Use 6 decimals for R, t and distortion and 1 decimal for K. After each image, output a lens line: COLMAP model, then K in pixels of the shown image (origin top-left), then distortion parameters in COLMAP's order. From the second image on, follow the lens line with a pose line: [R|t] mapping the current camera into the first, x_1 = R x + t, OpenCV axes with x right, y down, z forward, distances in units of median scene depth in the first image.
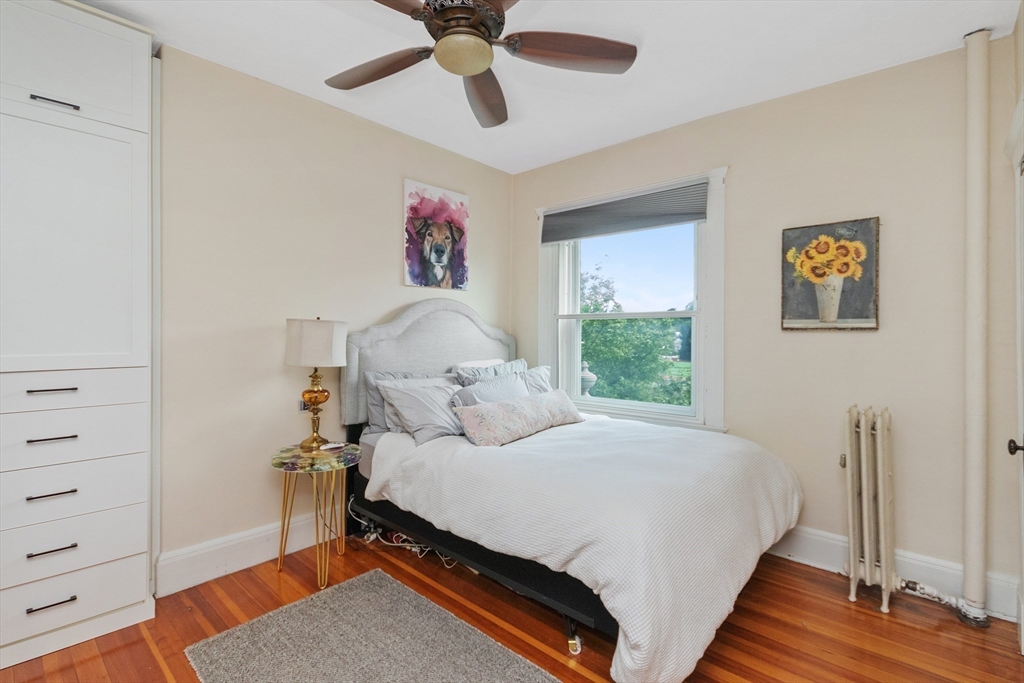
lens RADIAL K [[486.2, 0, 512.9], [0, 486.2, 331.5], [0, 0, 1]] dist [0.000949, 0.000123]
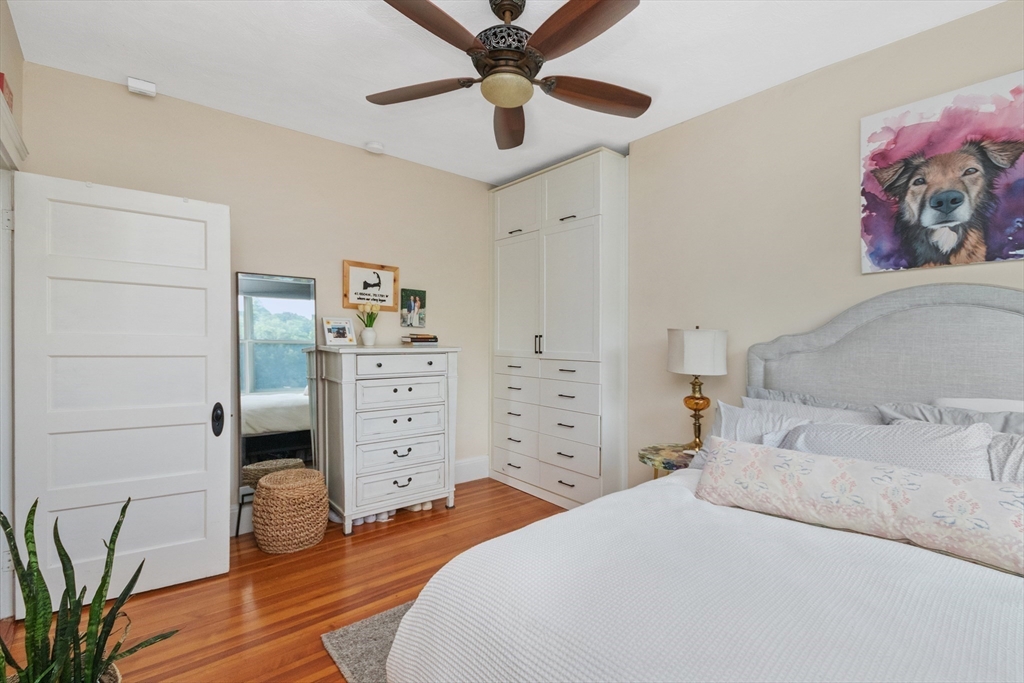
lens RADIAL K [[468.3, 0, 512.3], [0, 468.3, 348.4], [0, 0, 1]] dist [0.014200, -0.000117]
pose [[-0.129305, 0.021274, -0.991377, 0.492704], [-0.001124, 0.999766, 0.021601, -0.003123], [0.991604, 0.003907, -0.129251, 0.576485]]
